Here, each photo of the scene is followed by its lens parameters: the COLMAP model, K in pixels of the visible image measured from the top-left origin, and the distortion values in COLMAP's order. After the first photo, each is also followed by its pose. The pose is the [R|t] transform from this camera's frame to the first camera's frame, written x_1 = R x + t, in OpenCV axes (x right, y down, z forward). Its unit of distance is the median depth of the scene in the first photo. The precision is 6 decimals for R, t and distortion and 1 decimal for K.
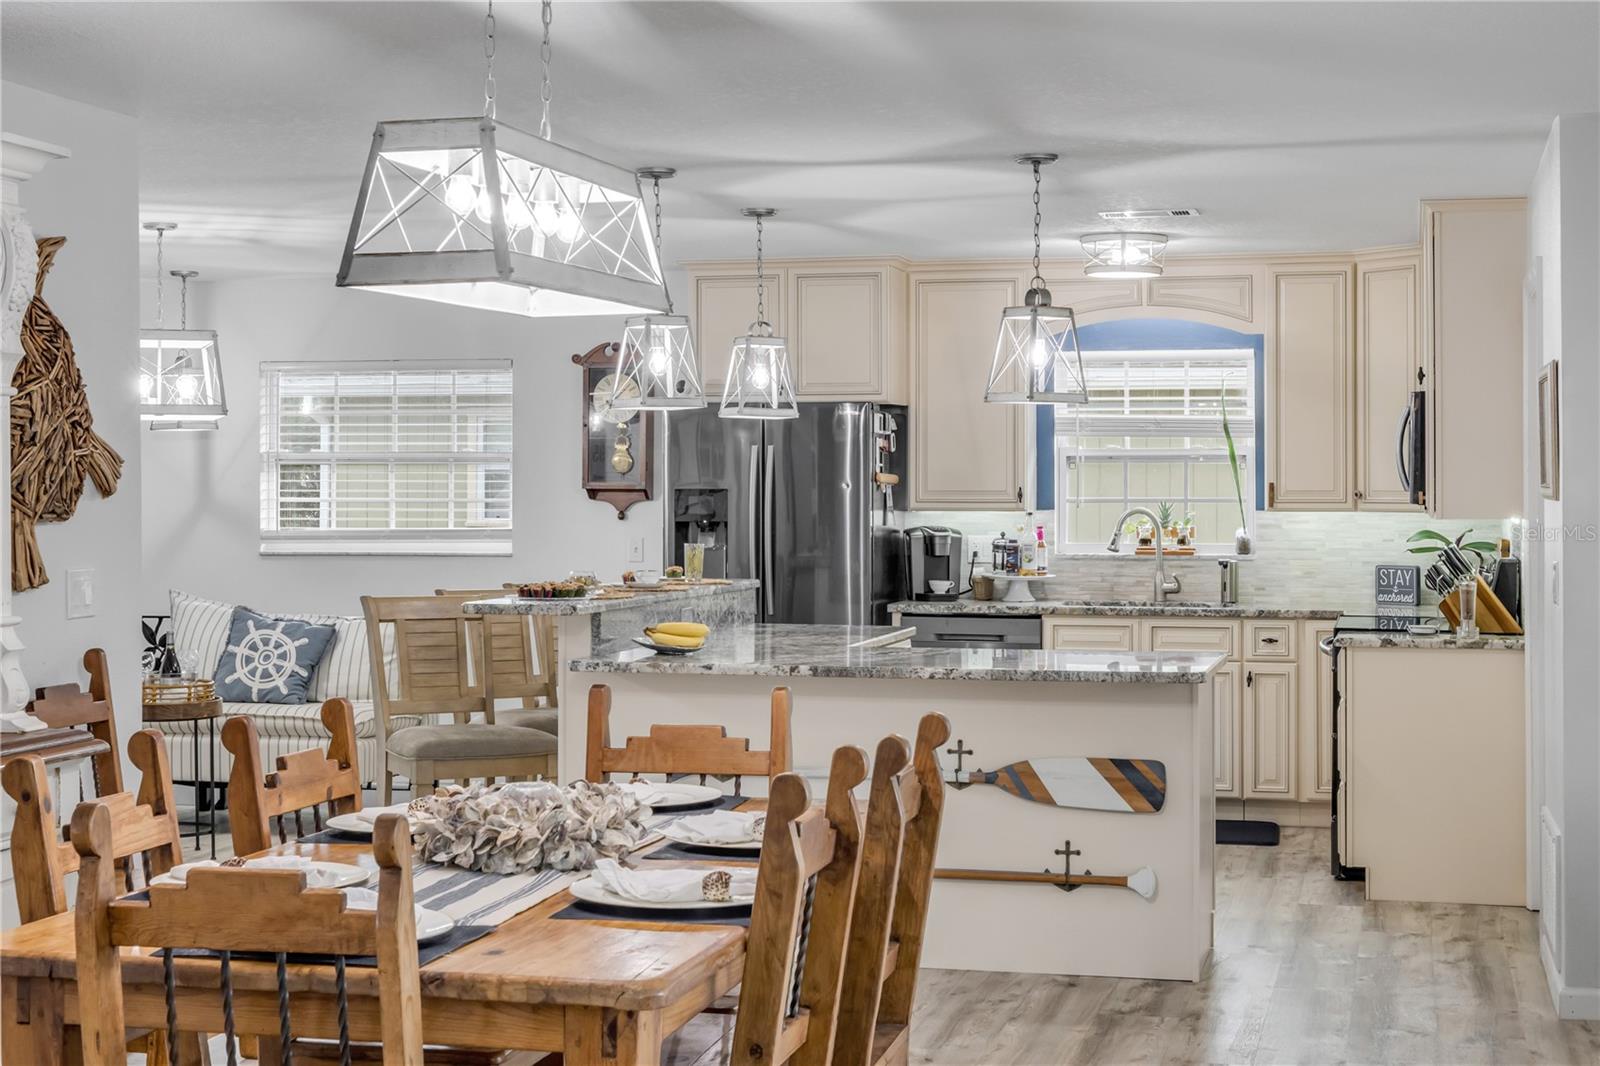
lens RADIAL K [[2515.3, 0, 800.3], [0, 2515.3, 473.3], [0, 0, 1]] dist [-0.016134, -0.070290]
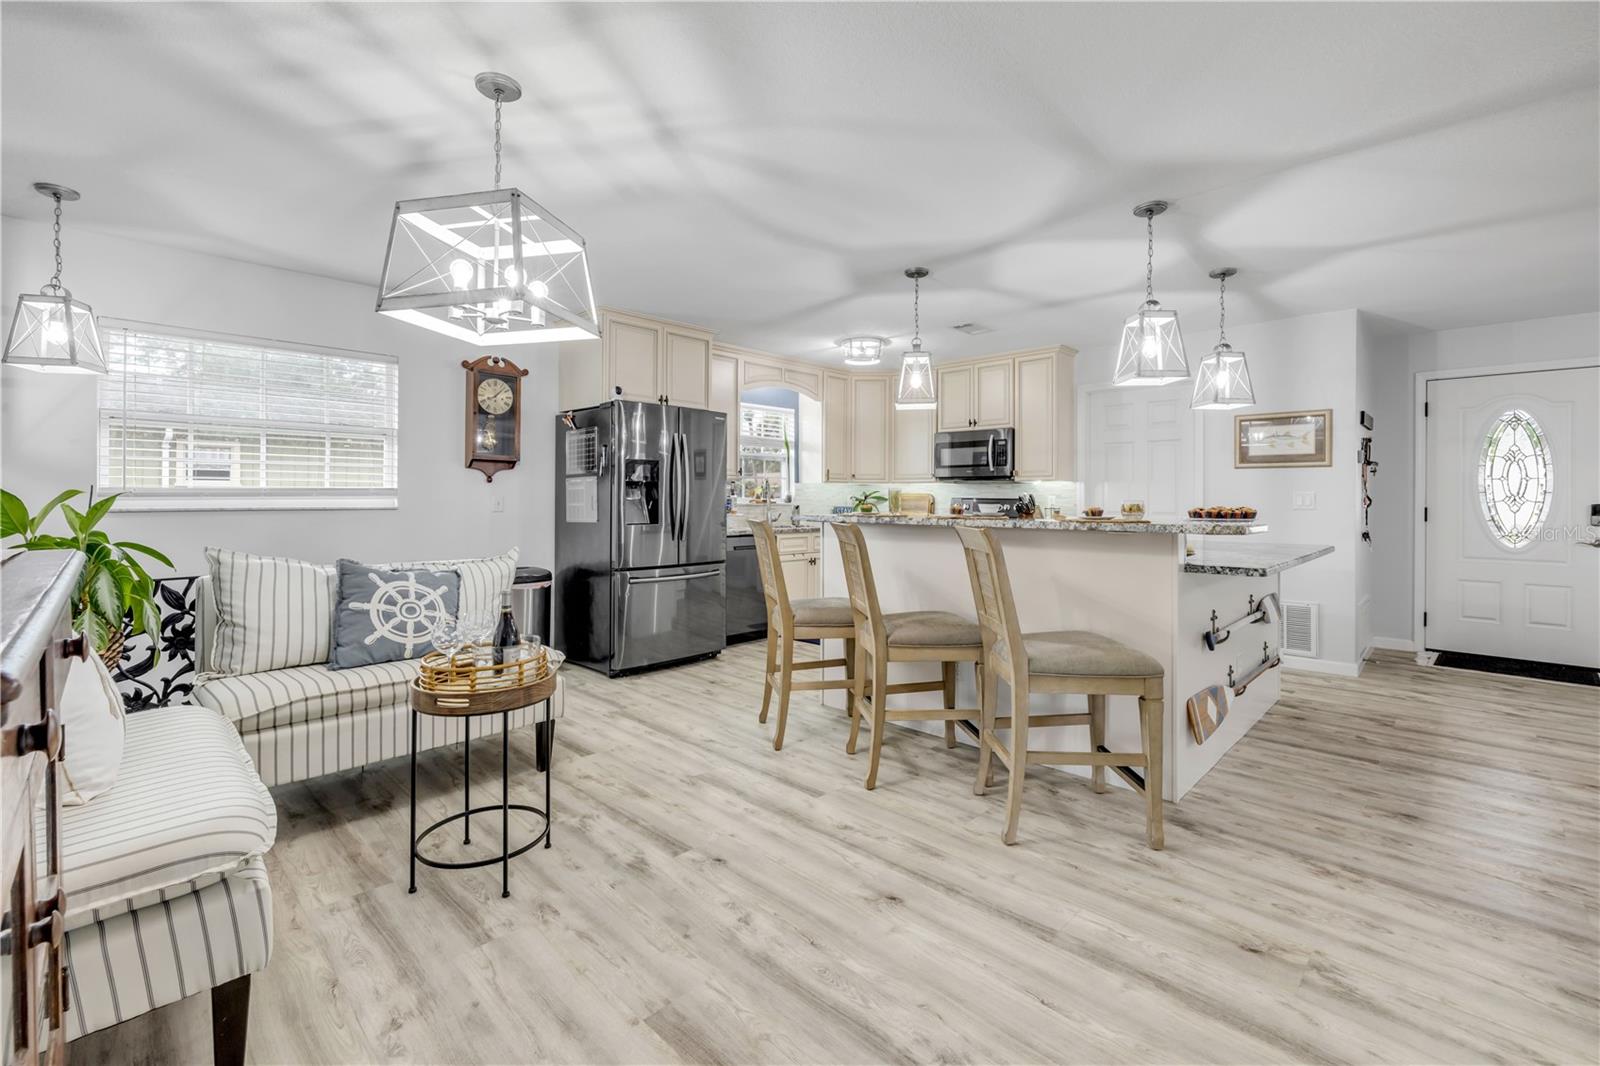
lens RADIAL K [[694.0, 0, 800.5], [0, 694.0, 489.1], [0, 0, 1]] dist [-0.001158, -0.000016]
pose [[0.496541, 0.014237, 0.867896, -0.366877], [-0.007762, 0.999898, -0.011962, 0.029051], [-0.867978, -0.000797, 0.496601, 0.735944]]
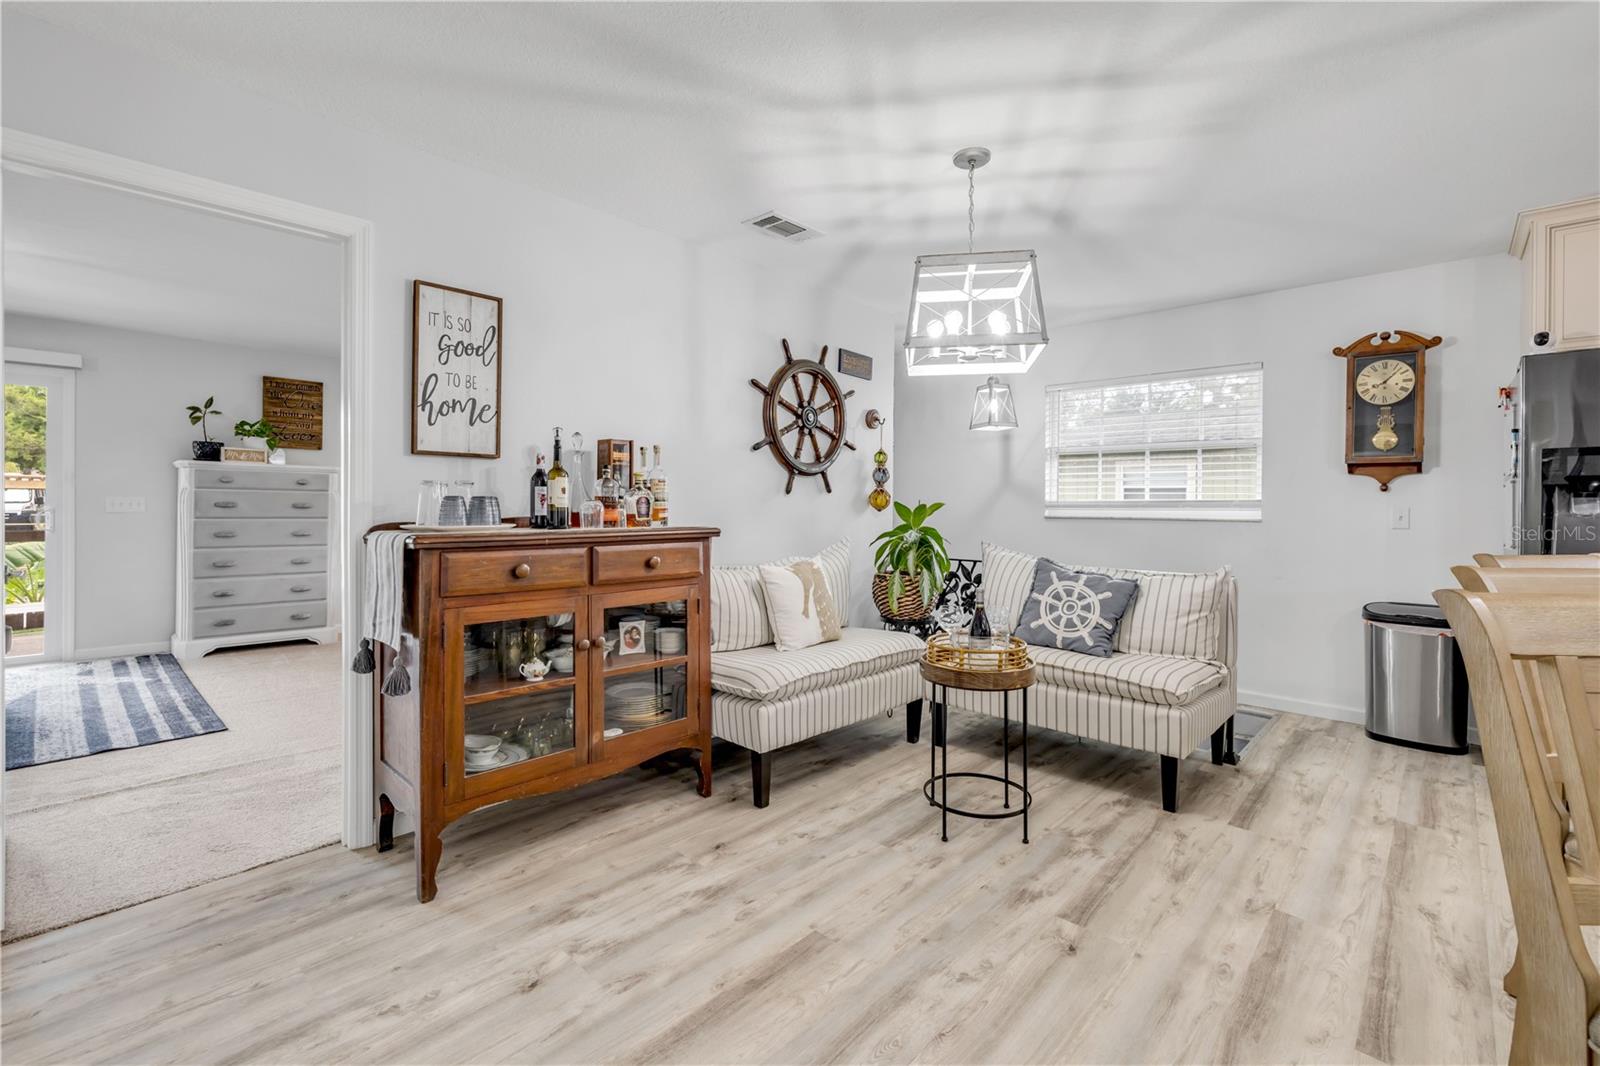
lens RADIAL K [[702.8, 0, 797.4], [0, 702.8, 497.2], [0, 0, 1]] dist [-0.000908, -0.000070]
pose [[0.873659, 0.003829, -0.486524, -0.166939], [-0.007212, 0.999961, -0.005082, 0.027865], [0.486486, 0.007949, 0.873652, 0.673480]]
